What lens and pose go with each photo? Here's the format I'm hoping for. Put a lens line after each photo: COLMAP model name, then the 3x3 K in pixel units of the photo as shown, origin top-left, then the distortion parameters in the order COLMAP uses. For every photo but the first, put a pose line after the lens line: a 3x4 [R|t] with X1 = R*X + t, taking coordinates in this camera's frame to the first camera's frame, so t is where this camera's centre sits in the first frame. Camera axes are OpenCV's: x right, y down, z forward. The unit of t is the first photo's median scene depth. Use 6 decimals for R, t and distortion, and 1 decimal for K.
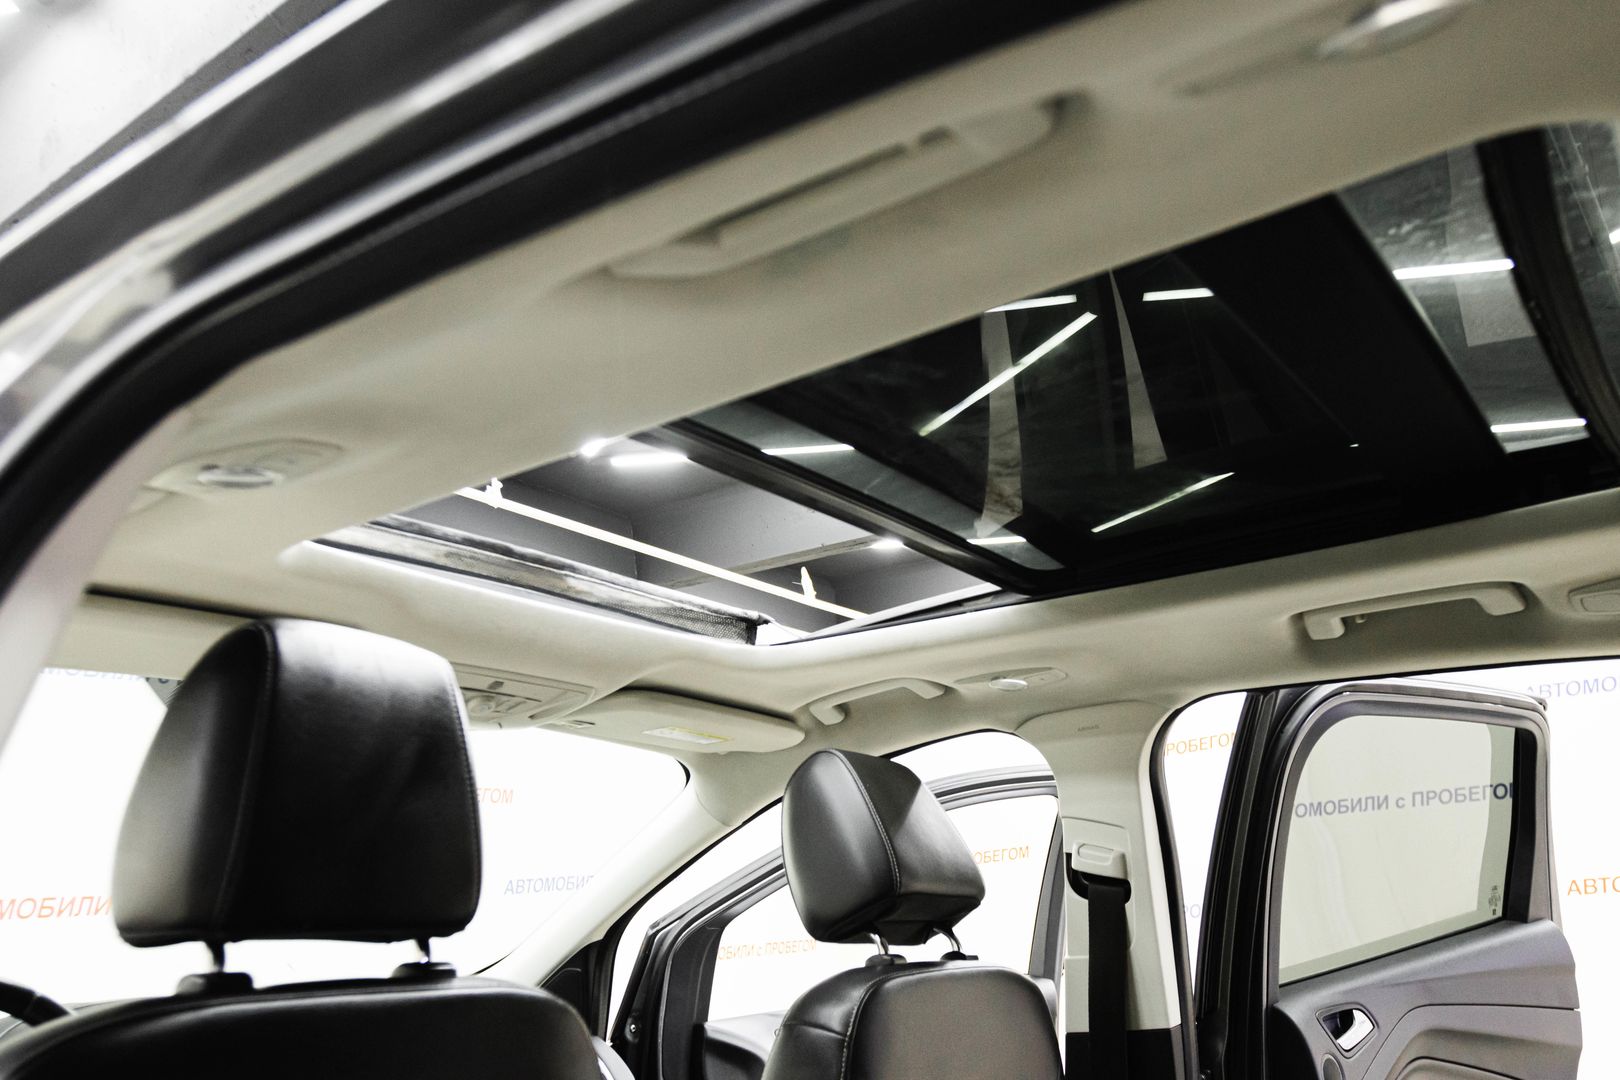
lens RADIAL K [[1247.6, 0, 810.0], [0, 1247.6, 540.0], [0, 0, 1]] dist [0.008266, 0.000418]
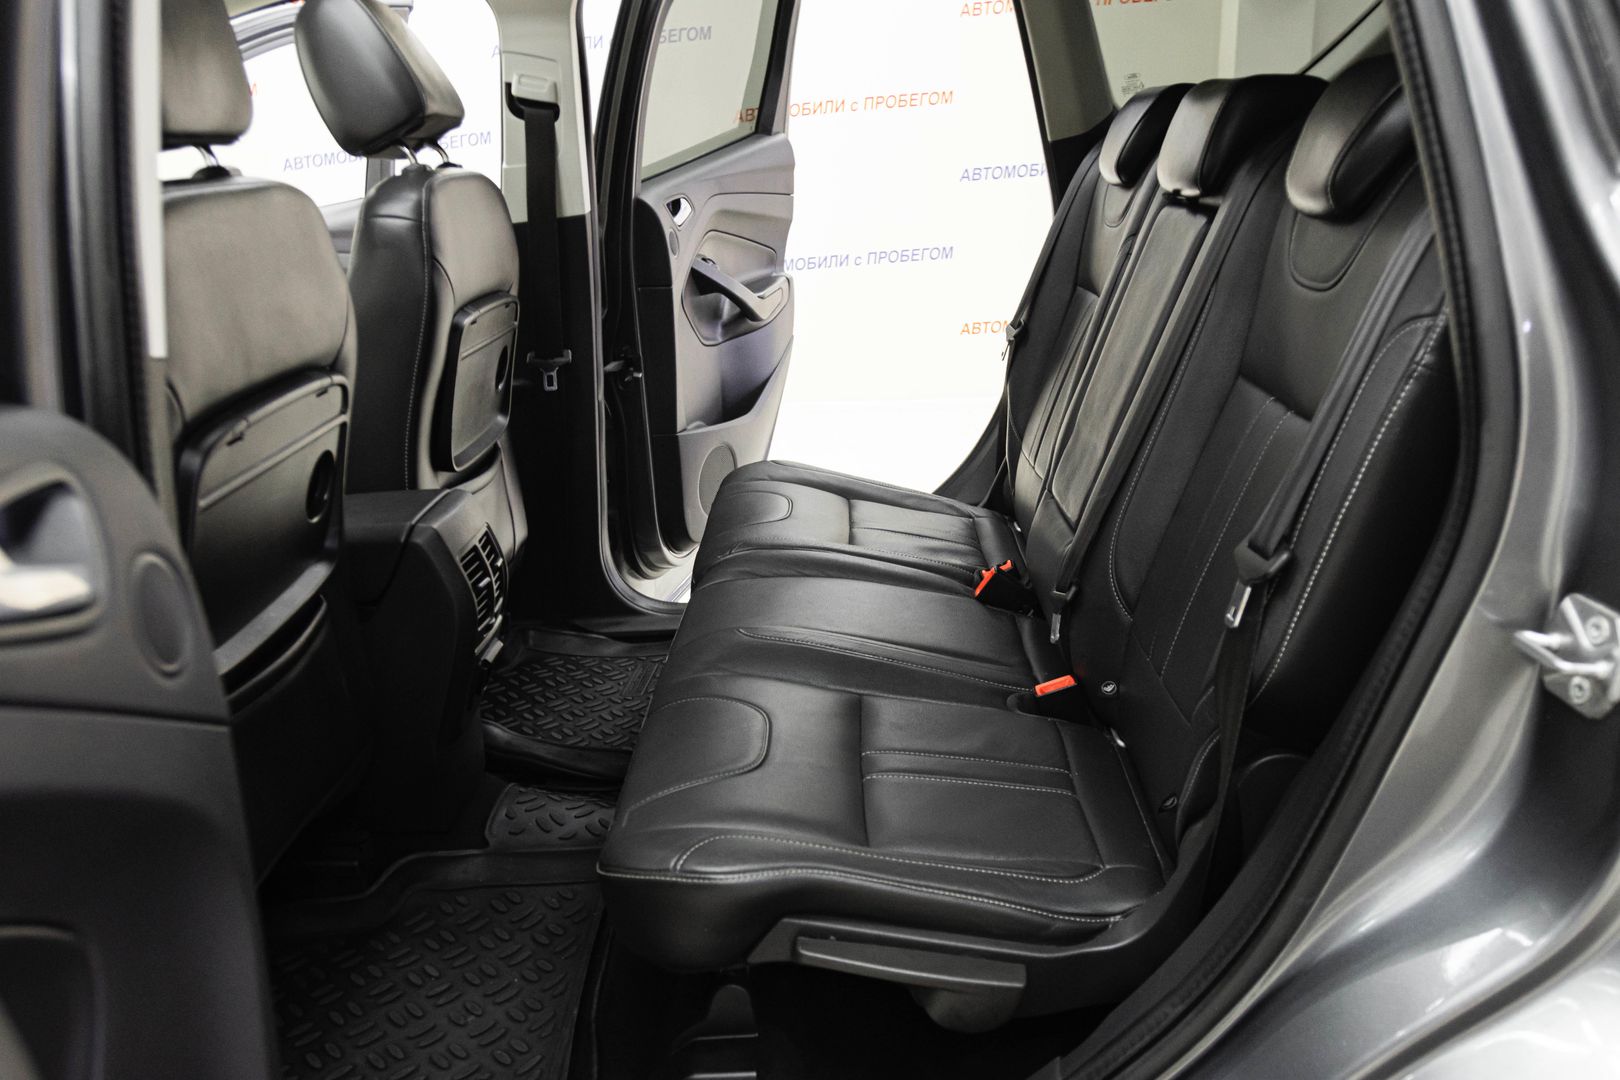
lens RADIAL K [[1247.6, 0, 810.0], [0, 1247.6, 540.0], [0, 0, 1]] dist [0.008266, 0.000418]
pose [[0.810065, -0.196314, 0.552500, -0.333733], [-0.147320, 0.843913, 0.515856, -0.051299], [-0.567532, -0.499271, 0.654703, -0.215252]]
